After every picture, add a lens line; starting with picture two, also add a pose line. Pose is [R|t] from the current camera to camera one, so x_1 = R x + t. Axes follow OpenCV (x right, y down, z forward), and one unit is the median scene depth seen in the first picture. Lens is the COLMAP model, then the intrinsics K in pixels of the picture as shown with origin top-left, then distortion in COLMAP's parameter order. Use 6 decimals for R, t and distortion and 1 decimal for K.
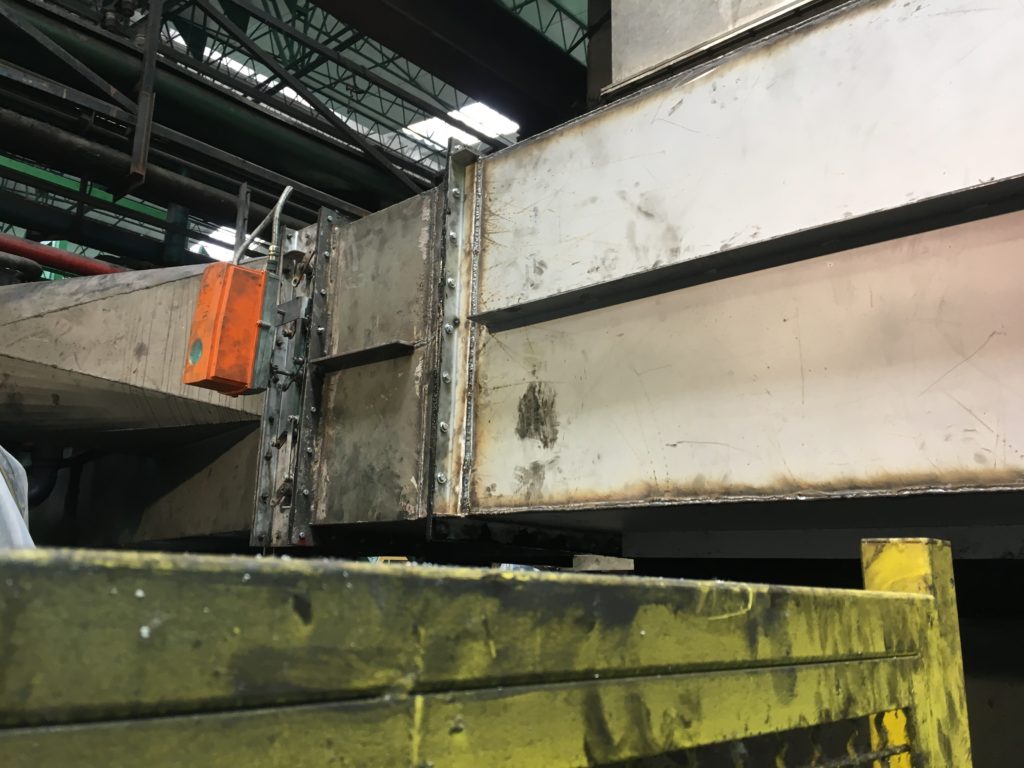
lens RADIAL K [[870.8, 0, 512.0], [0, 870.8, 384.0], [0, 0, 1]] dist [0.071501, -0.090213]
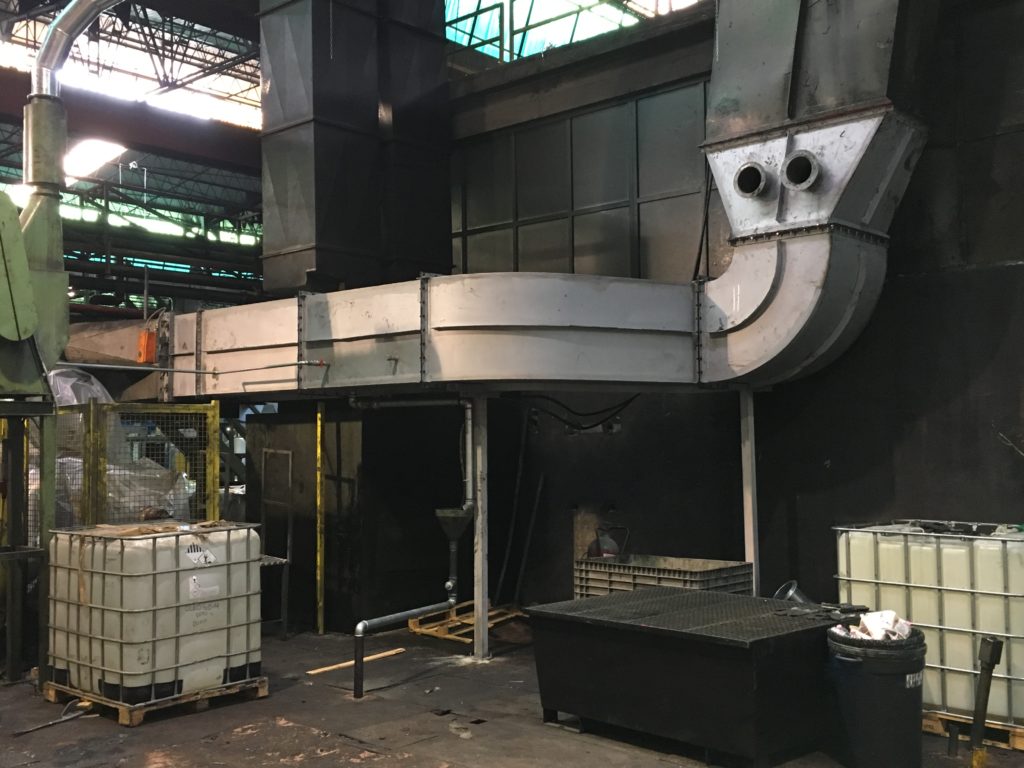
lens RADIAL K [[1090.7, 0, 512.0], [0, 1090.7, 384.0], [0, 0, 1]] dist [0.049514, -0.001398]
pose [[0.999340, -0.034471, 0.011452, 1.159206], [0.031853, 0.983187, 0.179800, -0.685569], [-0.017458, -0.179316, 0.983637, -3.620669]]
